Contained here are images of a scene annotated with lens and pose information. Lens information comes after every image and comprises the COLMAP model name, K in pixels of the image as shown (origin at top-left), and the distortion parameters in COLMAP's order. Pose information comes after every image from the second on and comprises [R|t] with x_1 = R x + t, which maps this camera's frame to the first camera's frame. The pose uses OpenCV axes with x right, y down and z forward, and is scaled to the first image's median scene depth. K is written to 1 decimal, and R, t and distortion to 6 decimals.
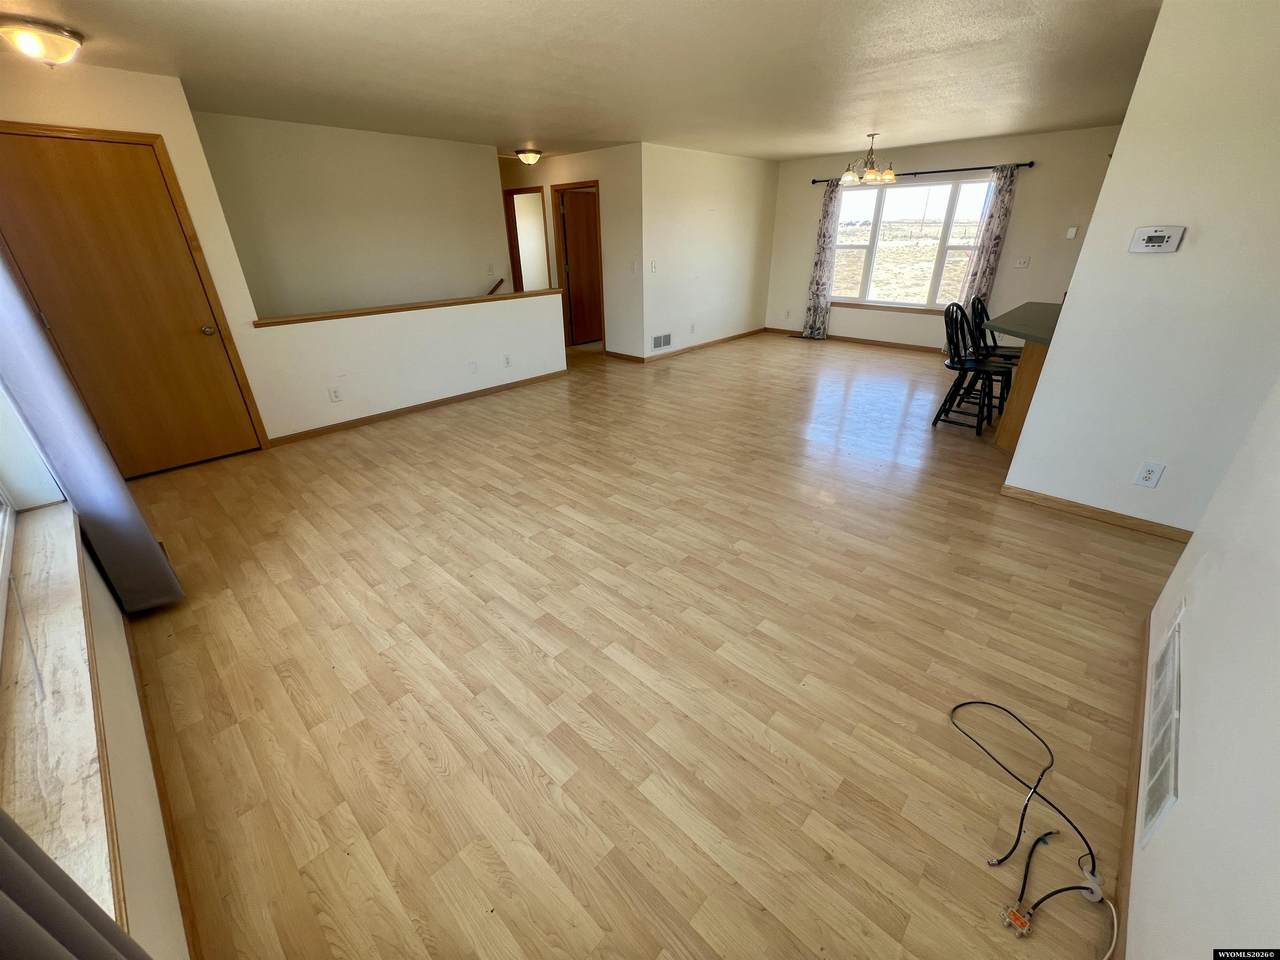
lens RADIAL K [[511.8, 0, 639.1], [0, 511.8, 482.6], [0, 0, 1]] dist [0.000626, 0.000331]
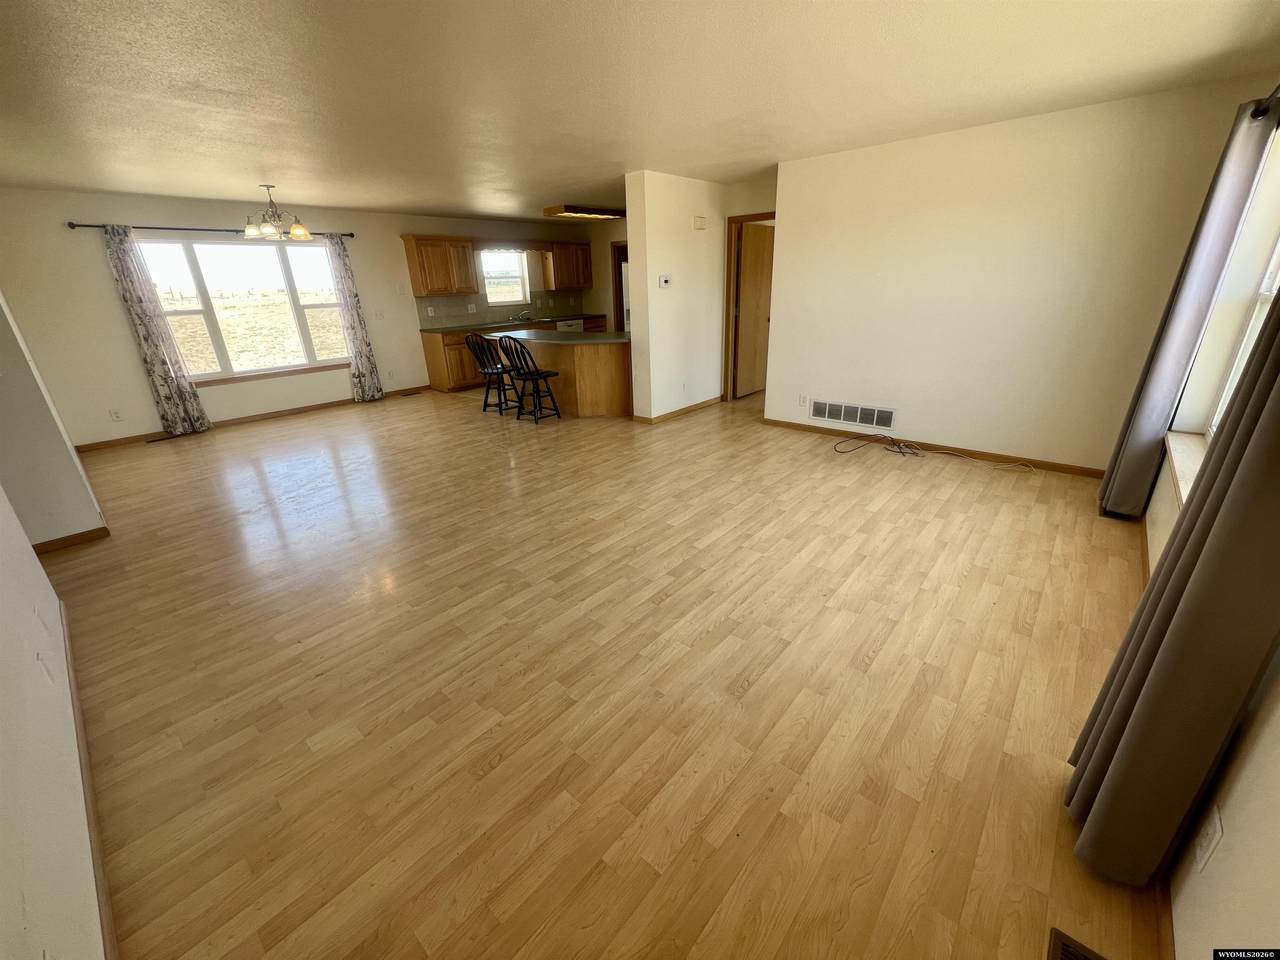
lens RADIAL K [[511.8, 0, 639.1], [0, 511.8, 482.6], [0, 0, 1]] dist [0.000626, 0.000331]
pose [[-0.040197, -0.354111, 0.934339, -0.935529], [0.465719, 0.820670, 0.331067, -0.391071], [-0.884019, 0.448447, 0.131928, 0.854384]]
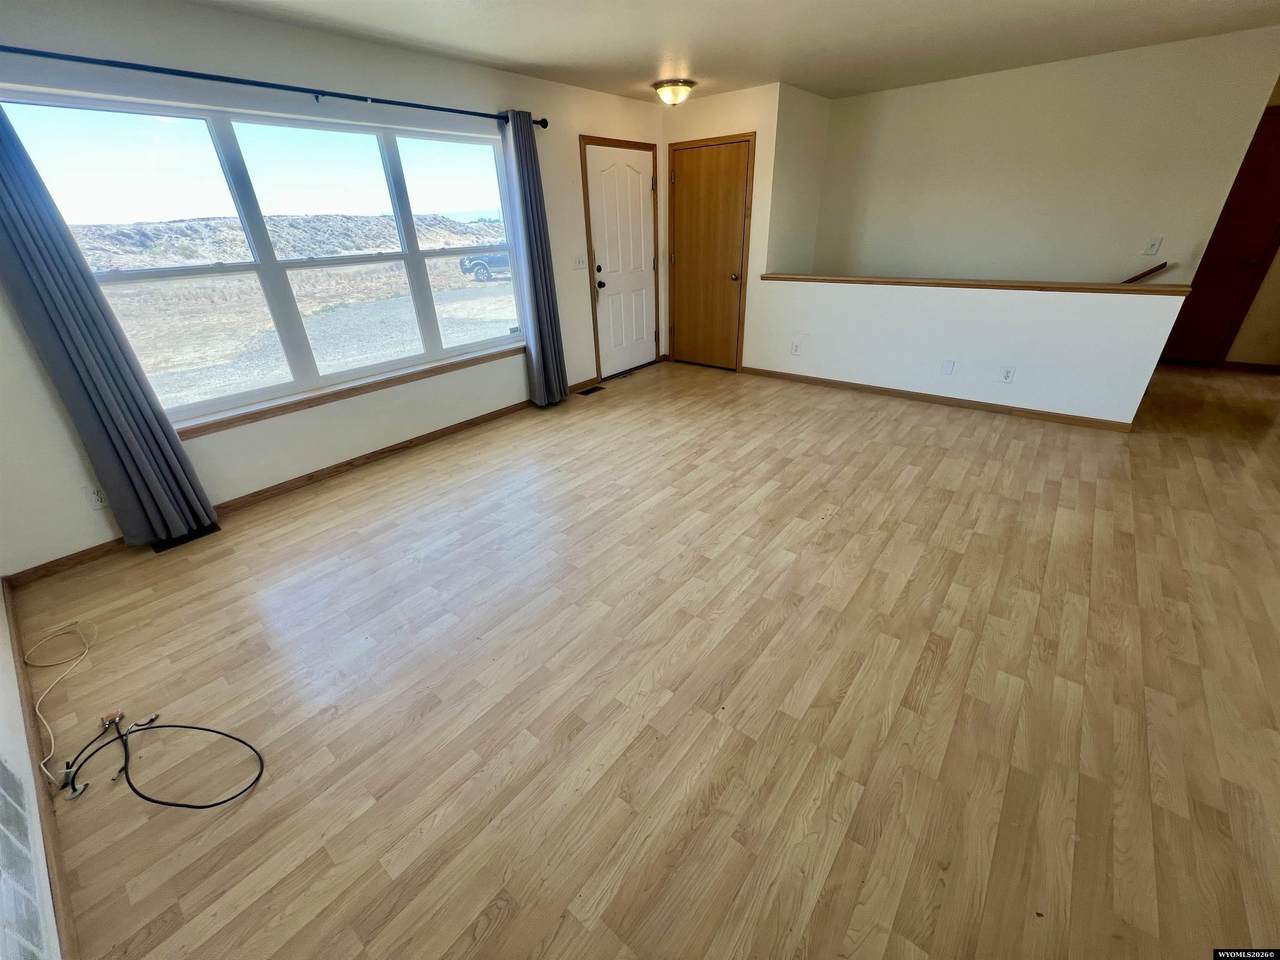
lens RADIAL K [[511.8, 0, 639.1], [0, 511.8, 482.6], [0, 0, 1]] dist [0.000626, 0.000331]
pose [[0.075977, 0.463783, -0.882685, 0.657495], [-0.405165, 0.823226, 0.397668, -0.305074], [0.911081, 0.327419, 0.250455, 0.642771]]
